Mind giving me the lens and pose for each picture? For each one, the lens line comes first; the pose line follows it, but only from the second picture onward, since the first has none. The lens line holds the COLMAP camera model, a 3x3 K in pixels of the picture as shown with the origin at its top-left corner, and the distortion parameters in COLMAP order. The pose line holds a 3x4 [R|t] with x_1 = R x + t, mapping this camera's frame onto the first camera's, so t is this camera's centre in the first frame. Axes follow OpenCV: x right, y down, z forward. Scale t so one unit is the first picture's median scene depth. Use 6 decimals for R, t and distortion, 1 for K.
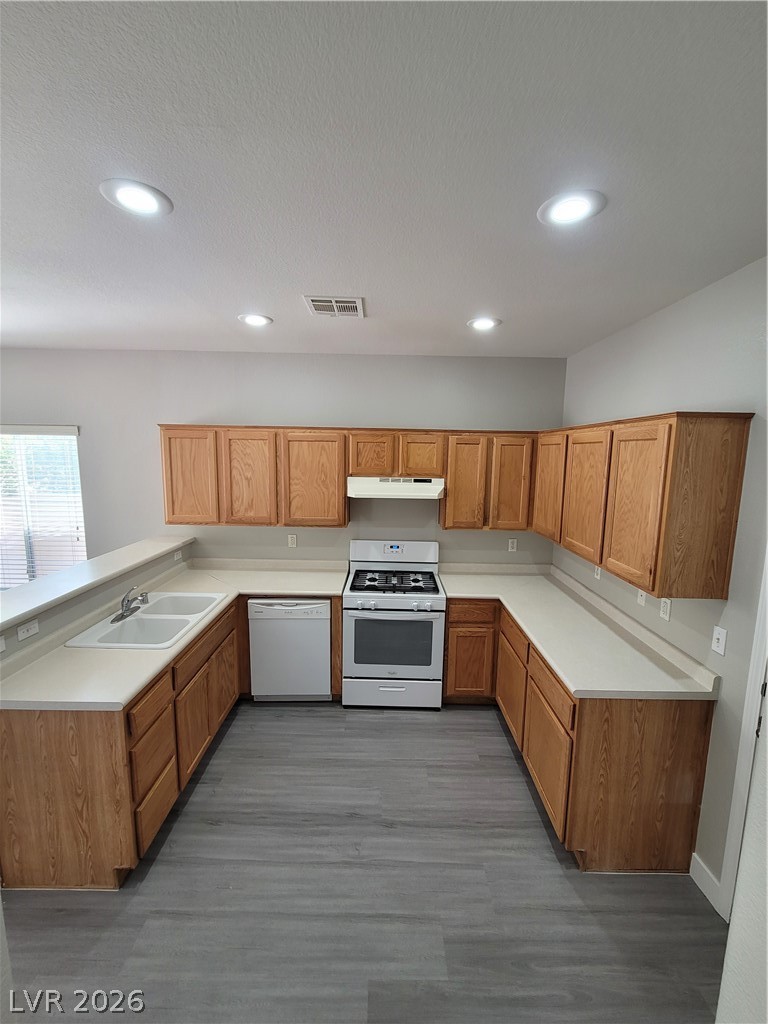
lens RADIAL K [[420.3, 0, 382.6], [0, 420.3, 508.1], [0, 0, 1]] dist [-0.009411, 0.003077]
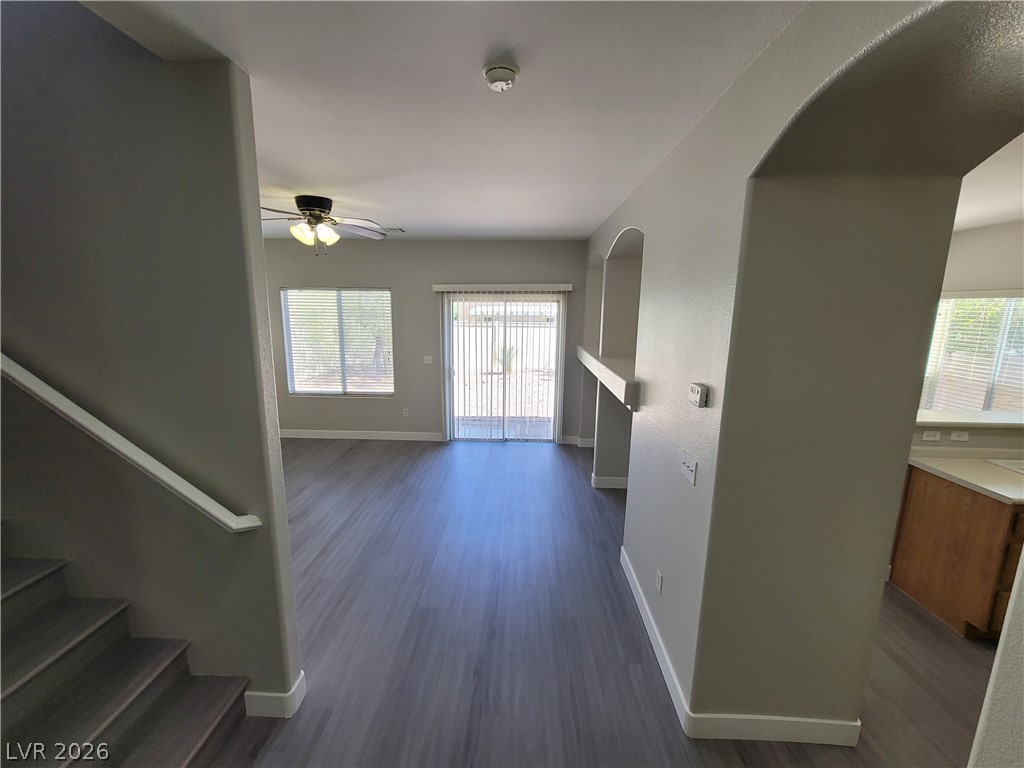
lens RADIAL K [[420.3, 0, 512.6], [0, 420.3, 382.6], [0, 0, 1]] dist [-0.009411, 0.003077]
pose [[-0.026547, 0.166604, -0.985666, 0.347592], [-0.146493, 0.974721, 0.168699, 0.058875], [0.988855, 0.148872, -0.001469, -0.327241]]
